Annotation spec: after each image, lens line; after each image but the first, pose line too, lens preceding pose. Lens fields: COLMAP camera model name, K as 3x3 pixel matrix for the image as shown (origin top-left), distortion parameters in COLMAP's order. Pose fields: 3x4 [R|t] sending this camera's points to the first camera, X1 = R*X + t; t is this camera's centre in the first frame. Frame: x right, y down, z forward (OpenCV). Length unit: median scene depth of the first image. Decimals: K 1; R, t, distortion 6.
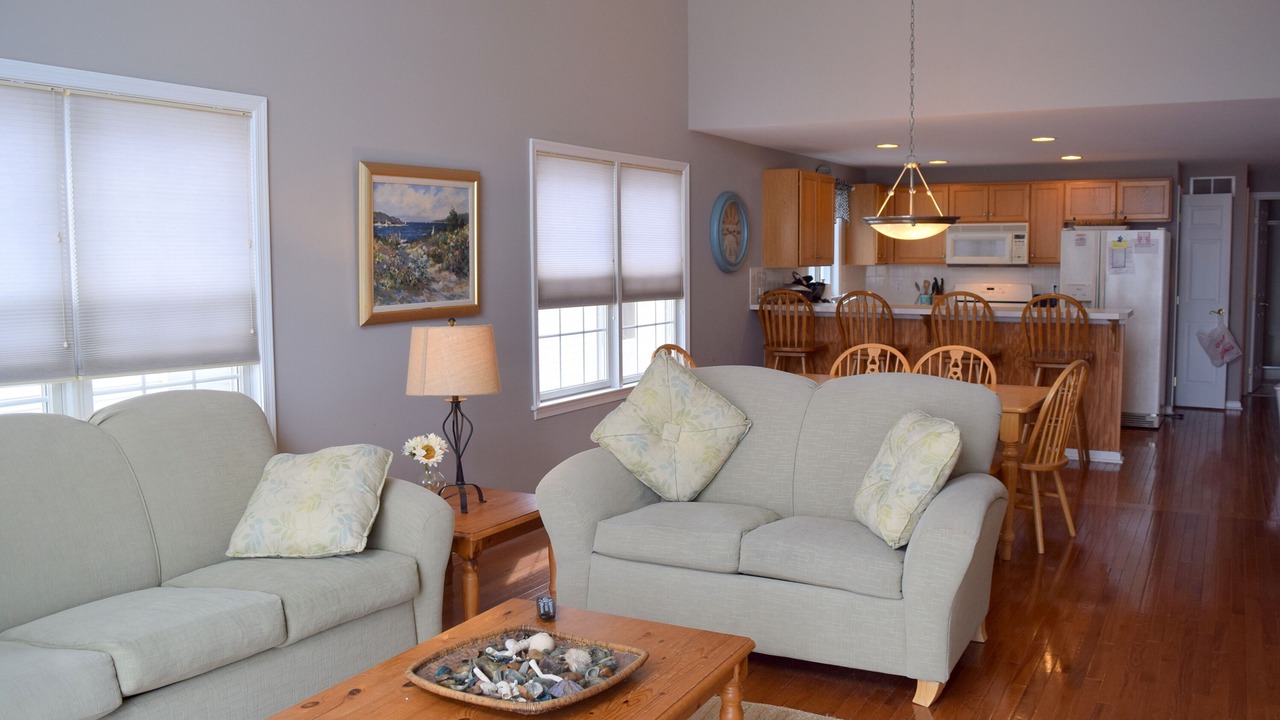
lens RADIAL K [[1092.3, 0, 633.5], [0, 1092.3, 362.2], [0, 0, 1]] dist [-0.092175, 0.014598]
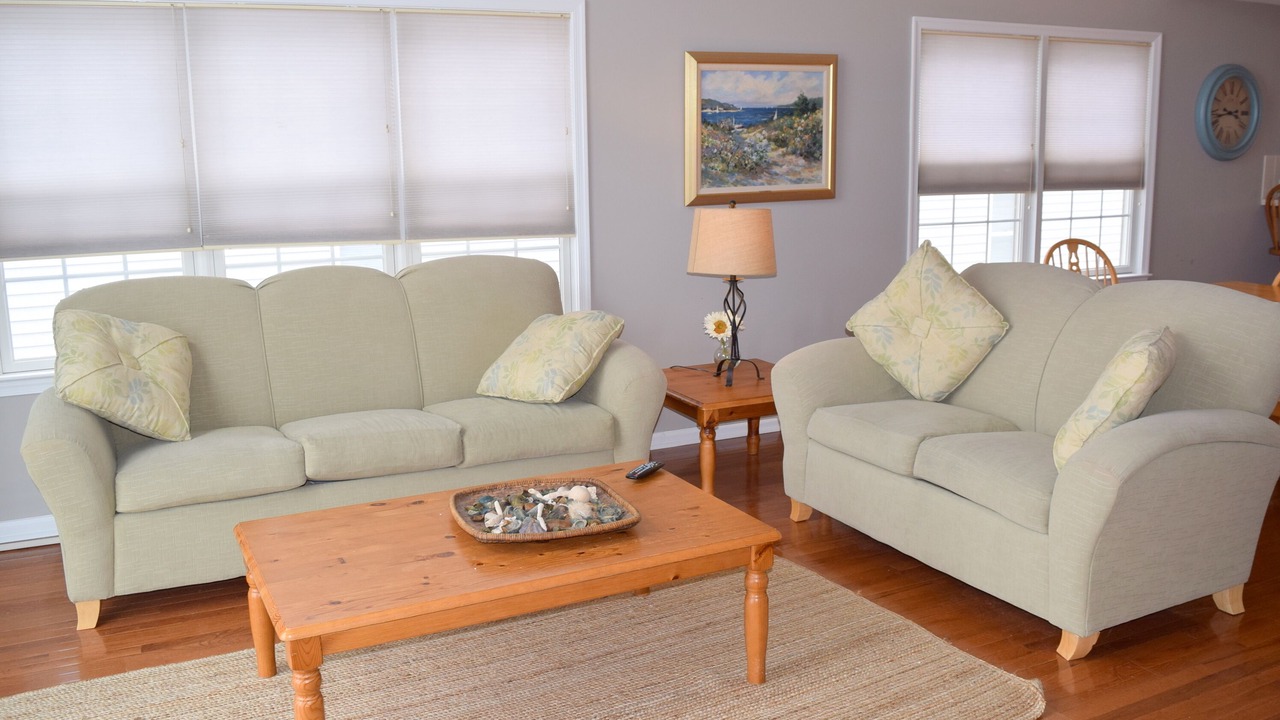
lens RADIAL K [[1092.3, 0, 633.5], [0, 1092.3, 362.2], [0, 0, 1]] dist [-0.092175, 0.014598]
pose [[0.814622, 0.106313, -0.570165, 0.327623], [-0.044922, 0.991669, 0.120723, -0.007706], [0.578250, -0.072731, 0.812611, 0.072851]]
